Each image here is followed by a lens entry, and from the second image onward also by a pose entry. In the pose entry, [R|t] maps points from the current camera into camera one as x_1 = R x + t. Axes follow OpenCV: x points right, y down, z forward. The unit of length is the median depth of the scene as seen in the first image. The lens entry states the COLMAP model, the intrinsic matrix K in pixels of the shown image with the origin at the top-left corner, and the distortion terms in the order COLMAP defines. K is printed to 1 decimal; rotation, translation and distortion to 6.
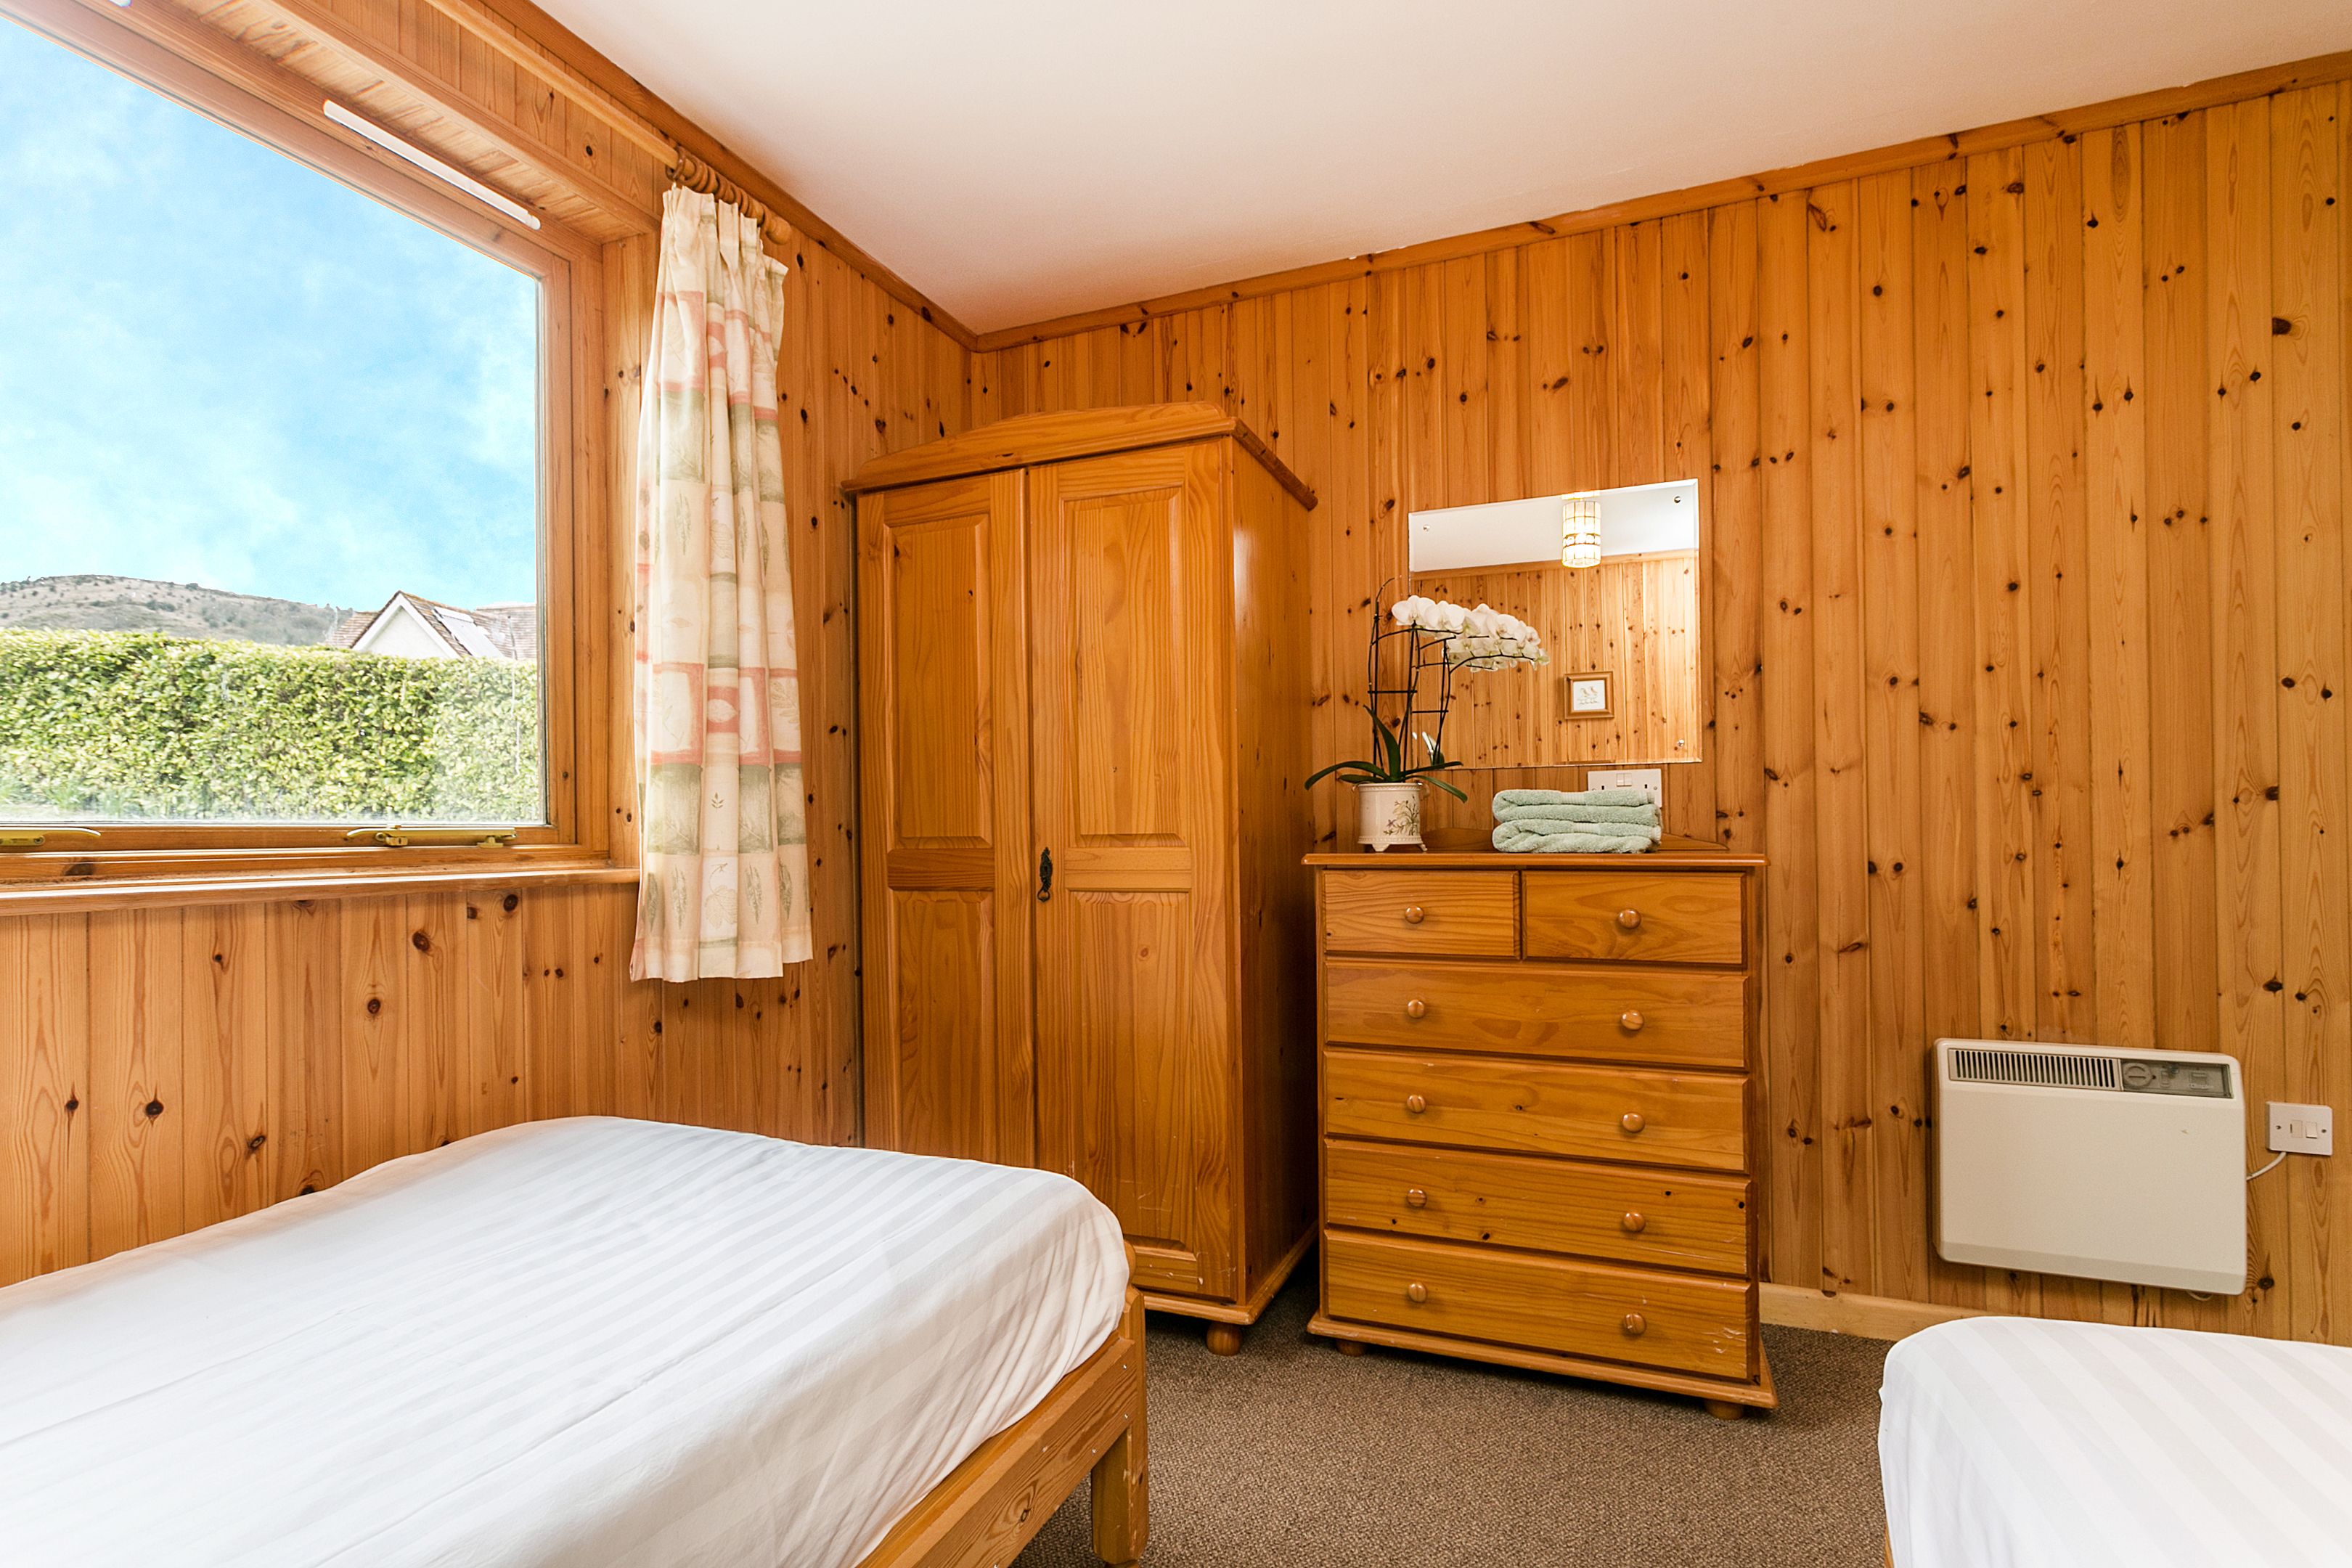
lens RADIAL K [[1126.4, 0, 1177.5], [0, 1126.4, 800.7], [0, 0, 1]] dist [0.000336, 0.004809]
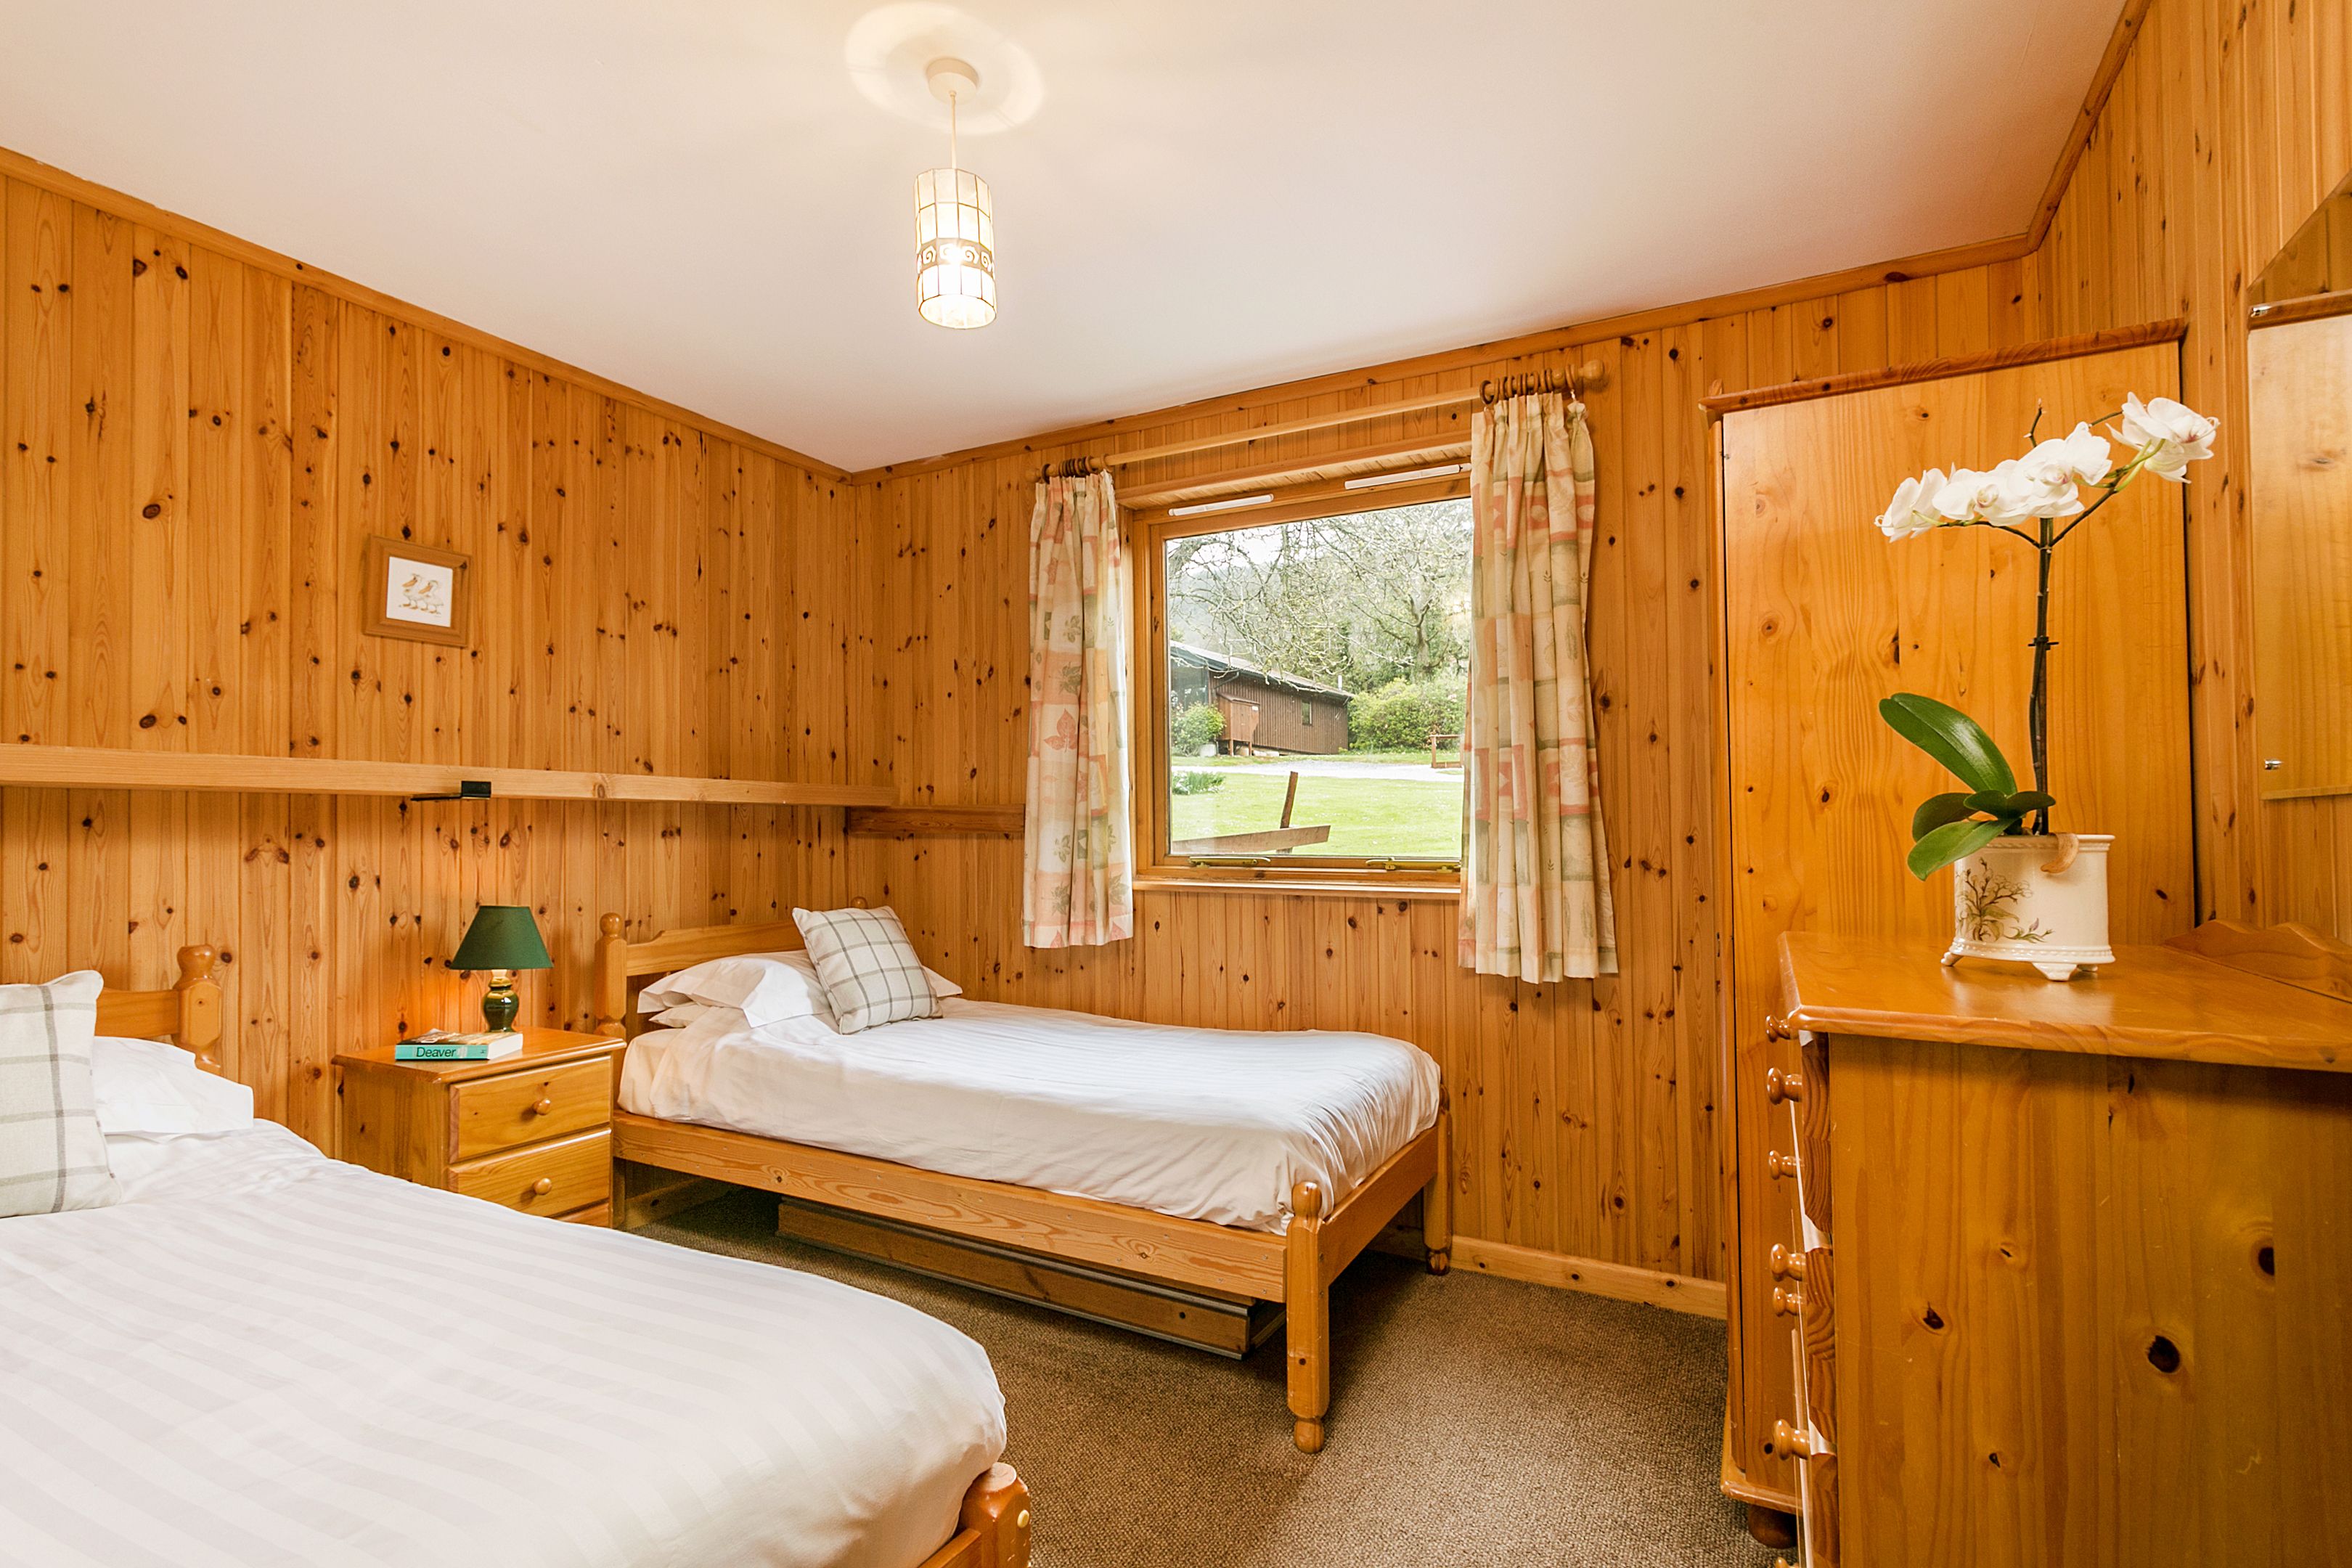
lens RADIAL K [[1126.4, 0, 1180.3], [0, 1126.4, 822.1], [0, 0, 1]] dist [0.000336, 0.004809]
pose [[-0.103741, -0.006103, -0.994586, 1.136590], [0.020985, 0.999745, -0.008323, -0.028733], [0.994383, -0.021735, -0.103586, 0.870565]]
